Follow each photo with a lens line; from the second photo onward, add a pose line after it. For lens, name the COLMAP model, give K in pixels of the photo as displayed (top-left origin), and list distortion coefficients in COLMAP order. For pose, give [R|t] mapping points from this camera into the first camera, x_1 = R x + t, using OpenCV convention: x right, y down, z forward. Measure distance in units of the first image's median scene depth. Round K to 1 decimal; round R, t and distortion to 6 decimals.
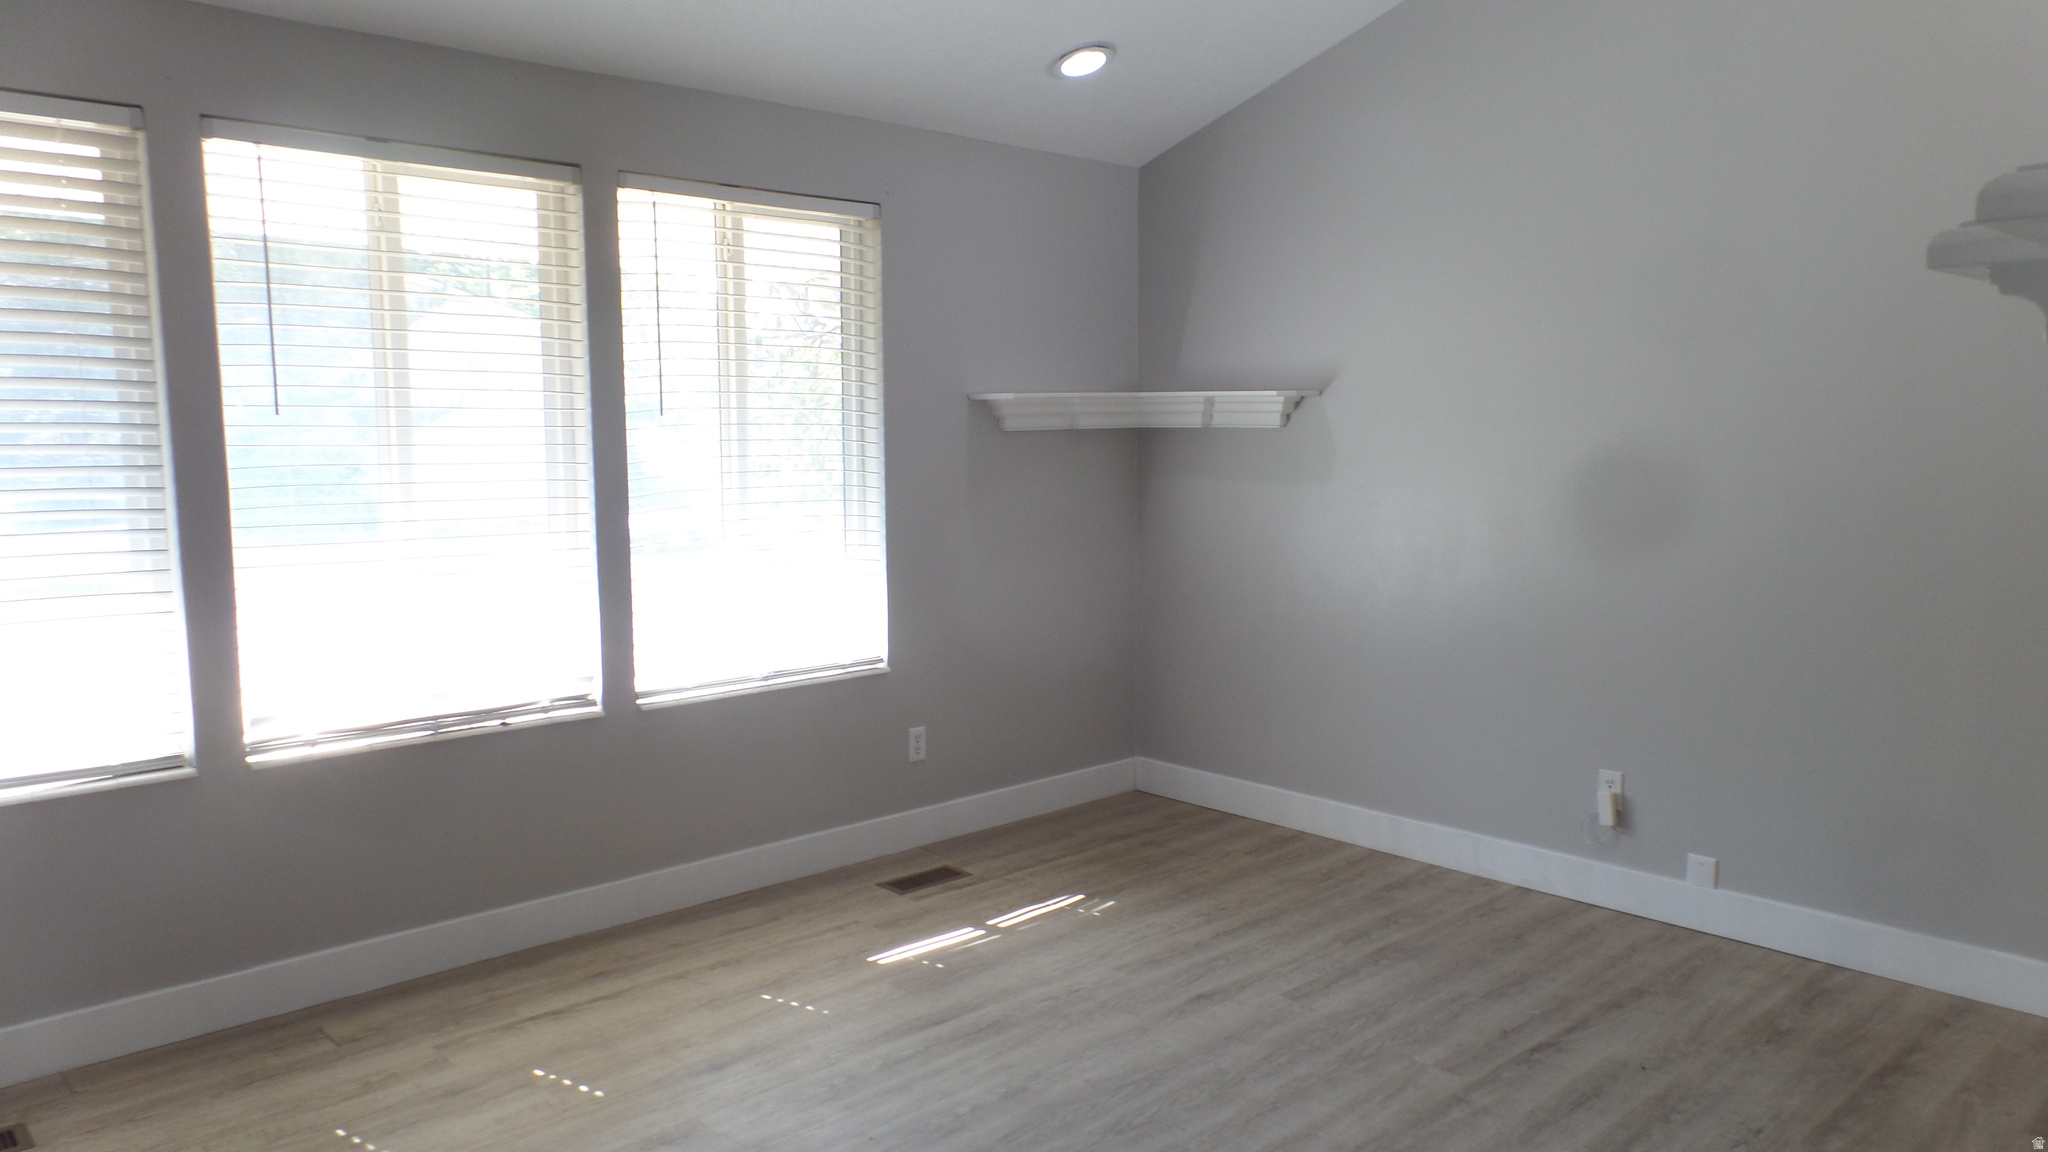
lens RADIAL K [[1431.2, 0, 1032.7], [0, 1431.2, 583.0], [0, 0, 1]] dist [0.016858, 0.000217]
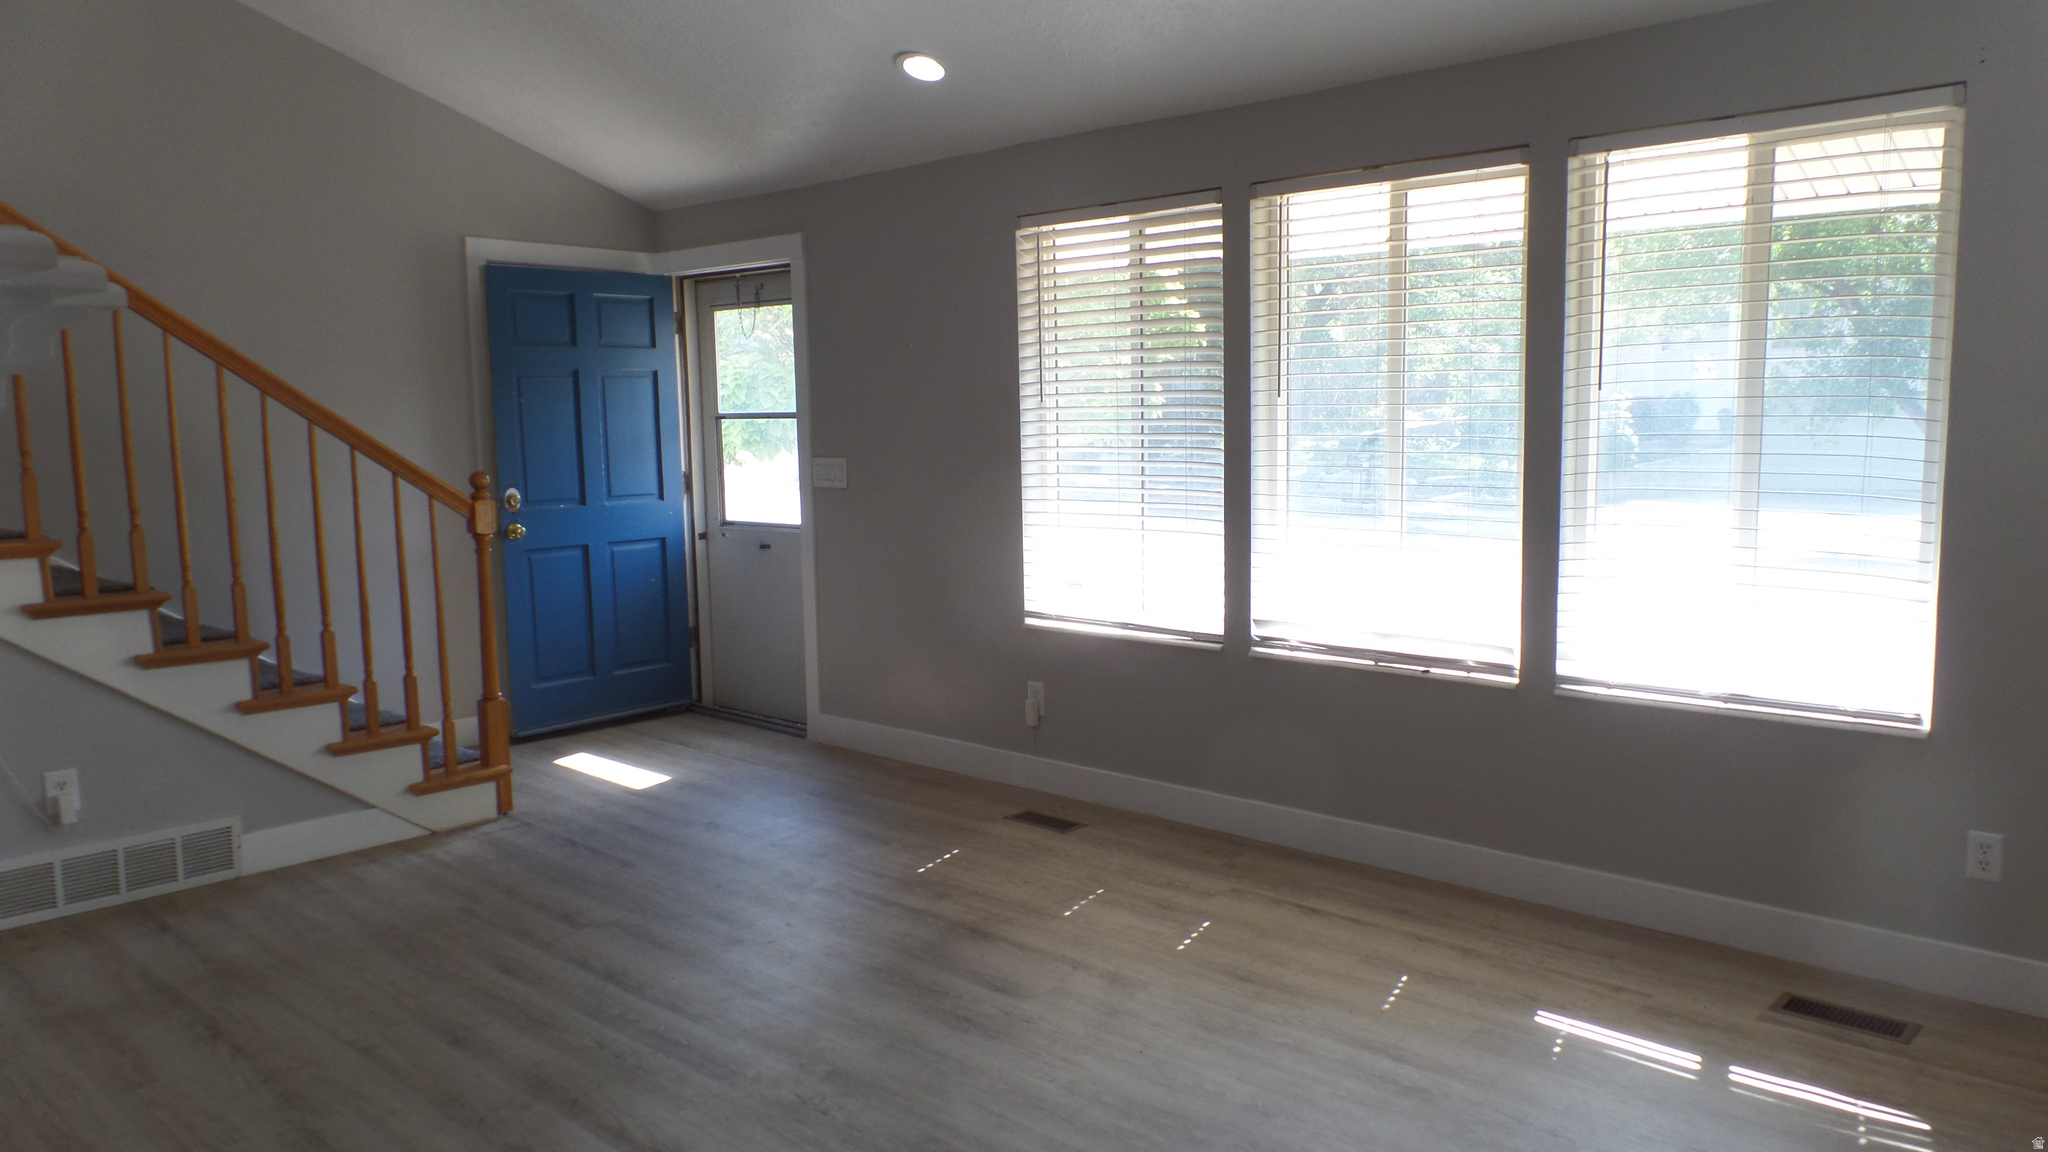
lens RADIAL K [[1431.2, 0, 1035.5], [0, 1431.2, 573.7], [0, 0, 1]] dist [0.016858, 0.000217]
pose [[0.076740, 0.112746, -0.990656, 0.697672], [-0.096624, 0.989750, 0.105158, -0.063993], [0.992358, 0.087651, 0.086847, 0.592953]]
